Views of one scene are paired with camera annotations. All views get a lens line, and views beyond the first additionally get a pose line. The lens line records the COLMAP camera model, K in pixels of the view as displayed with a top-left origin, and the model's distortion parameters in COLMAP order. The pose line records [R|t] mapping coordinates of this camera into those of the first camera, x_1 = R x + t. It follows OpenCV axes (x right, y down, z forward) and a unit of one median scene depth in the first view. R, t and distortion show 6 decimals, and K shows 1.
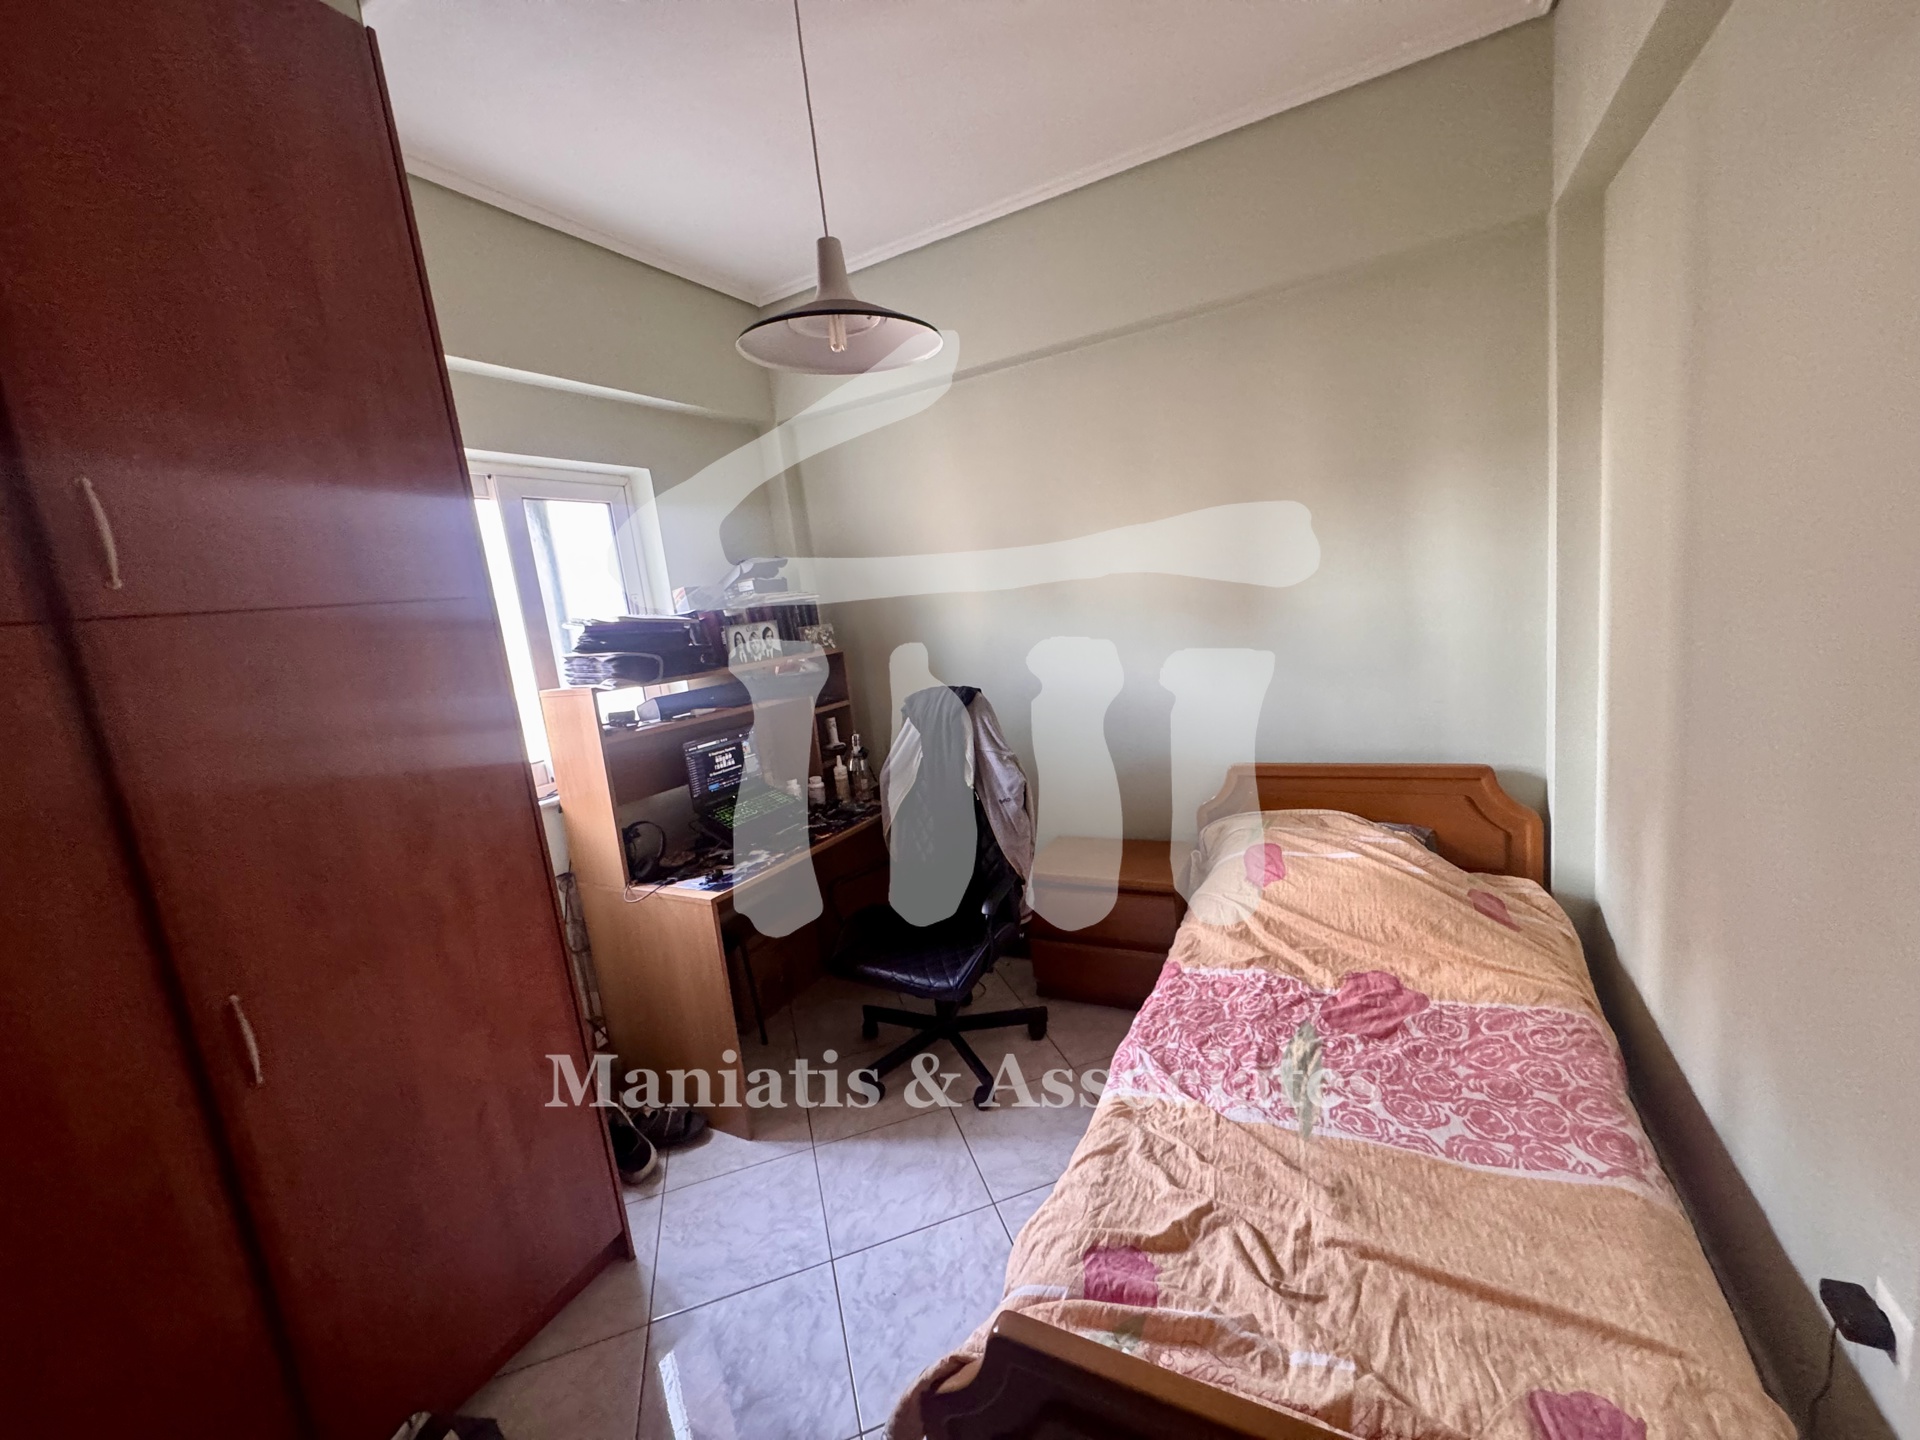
lens RADIAL K [[766.4, 0, 961.1], [0, 766.4, 719.8], [0, 0, 1]] dist [-0.003657, 0.000798]
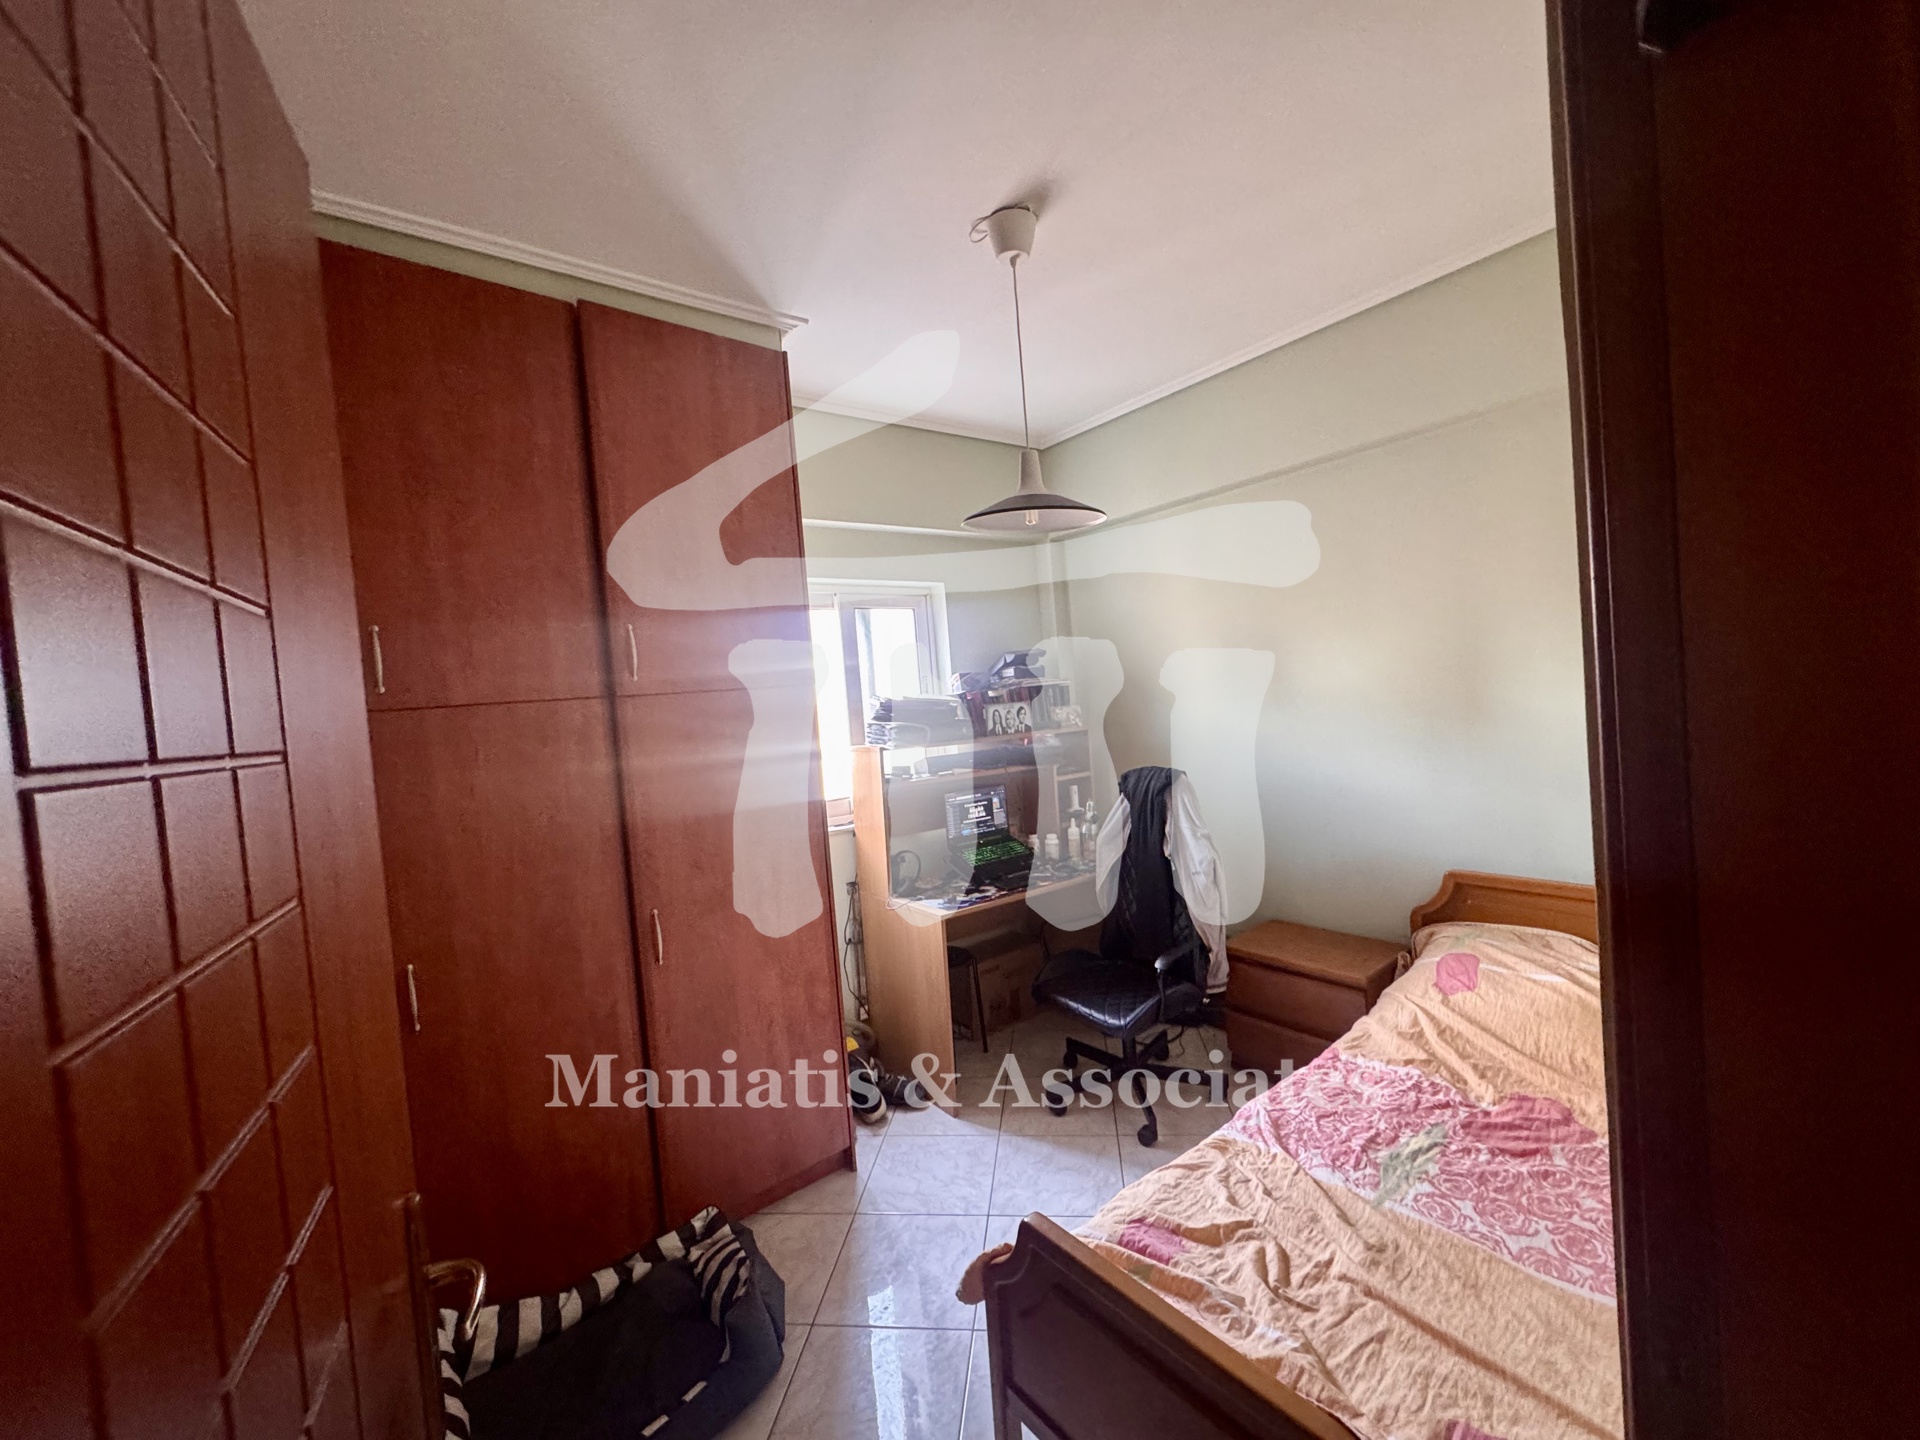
lens RADIAL K [[766.4, 0, 957.0], [0, 766.4, 718.0], [0, 0, 1]] dist [-0.003657, 0.000798]
pose [[0.910001, 0.056081, -0.410795, 0.217054], [-0.092693, 0.993249, -0.069738, -0.010818], [0.404110, 0.101540, 0.909057, -0.209894]]
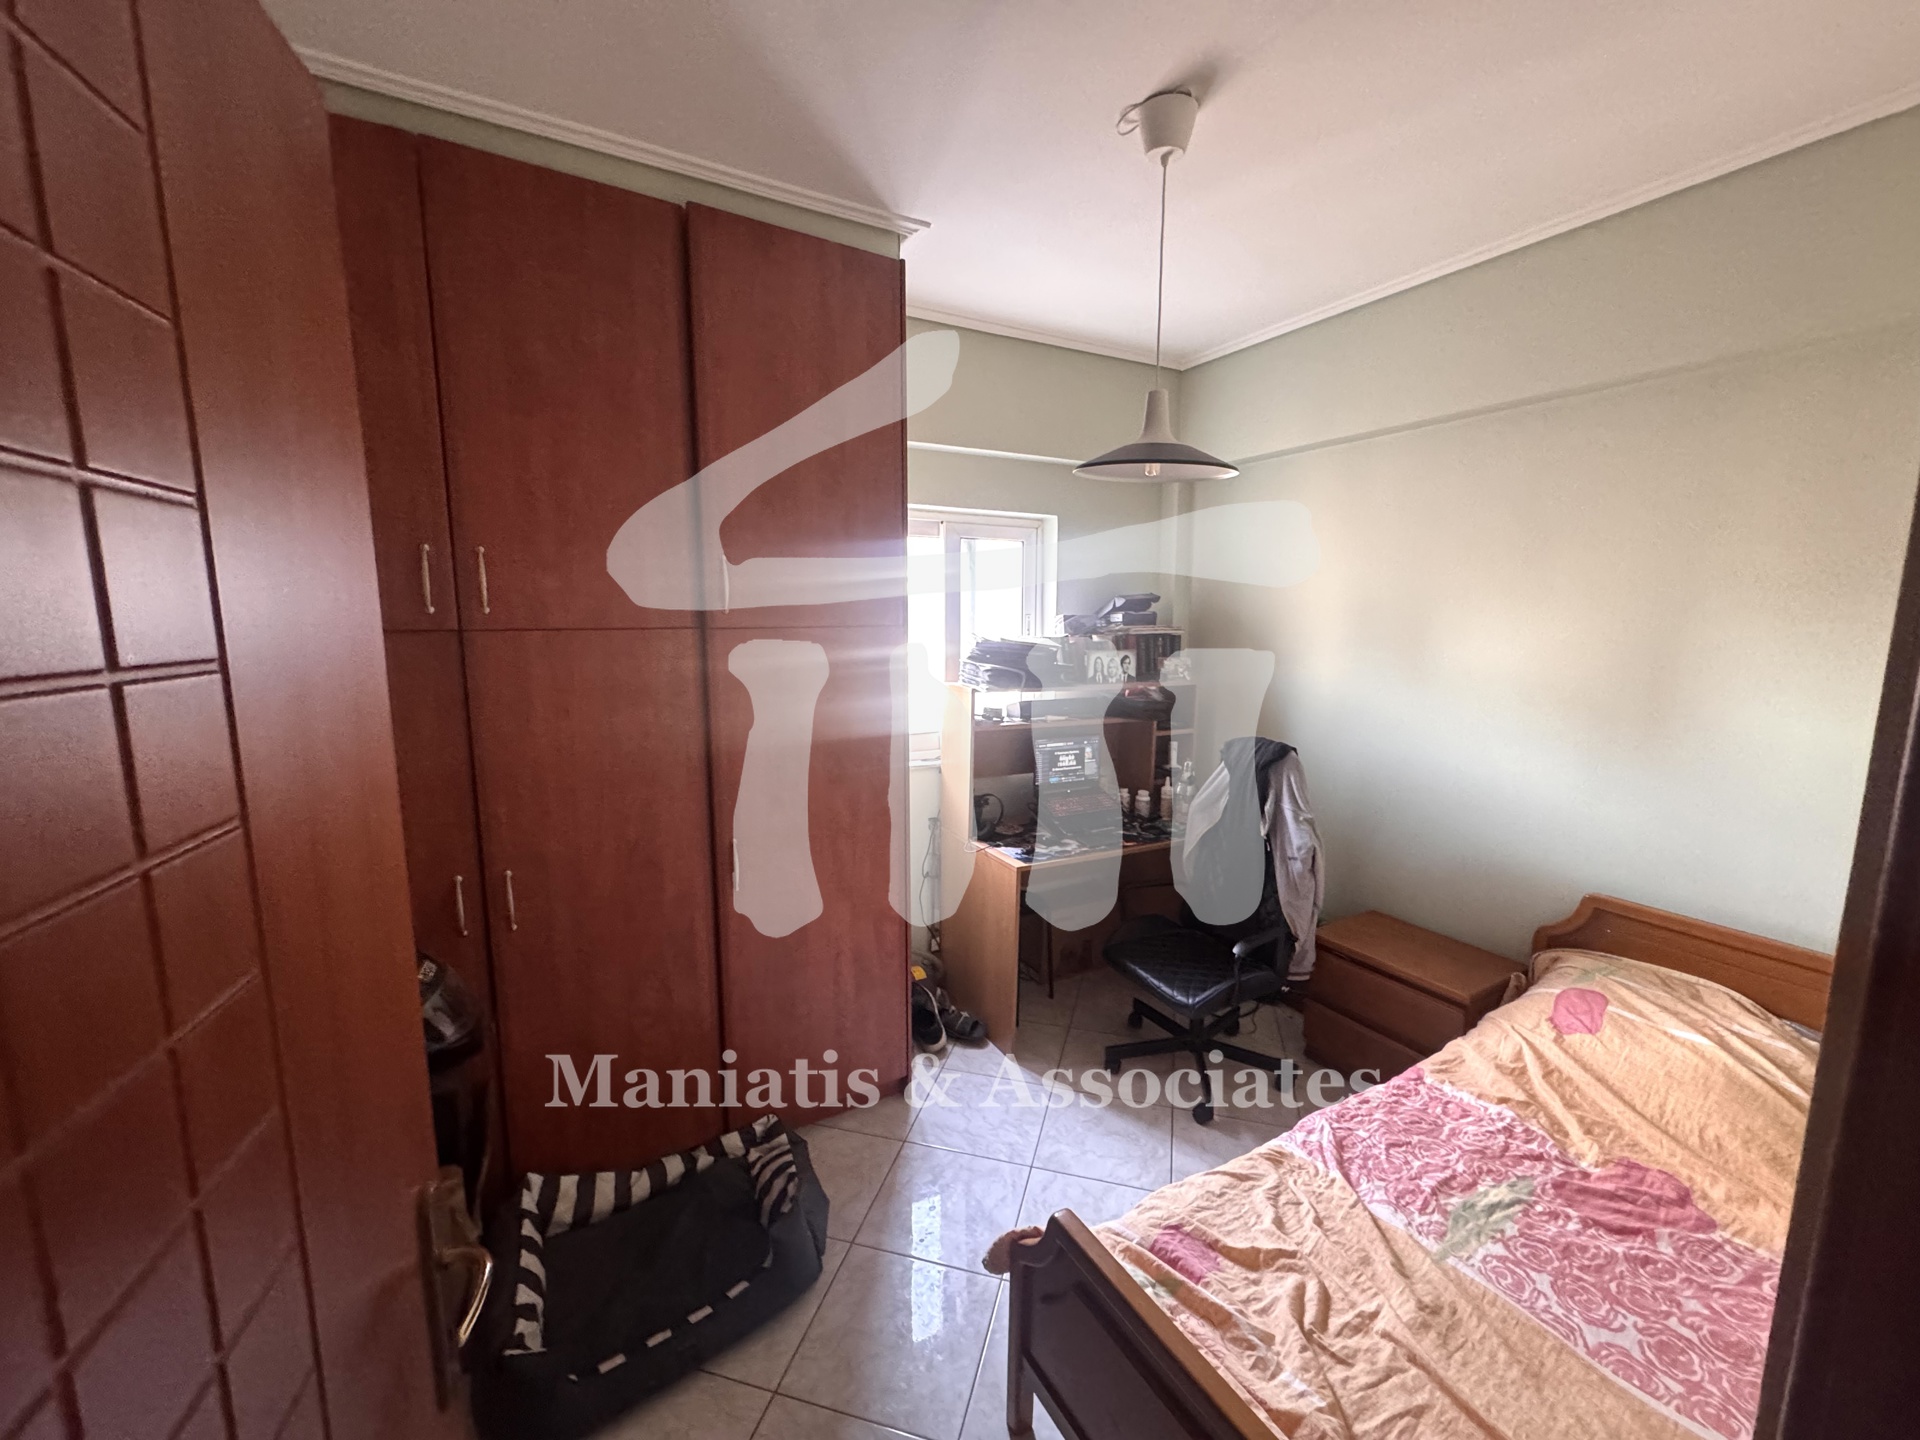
lens RADIAL K [[766.4, 0, 957.0], [0, 766.4, 718.9], [0, 0, 1]] dist [-0.003657, 0.000798]
pose [[0.832965, 0.191803, -0.519019, 0.211367], [-0.185007, 0.980555, 0.065449, -0.075896], [0.521481, 0.041506, 0.852253, -0.159662]]
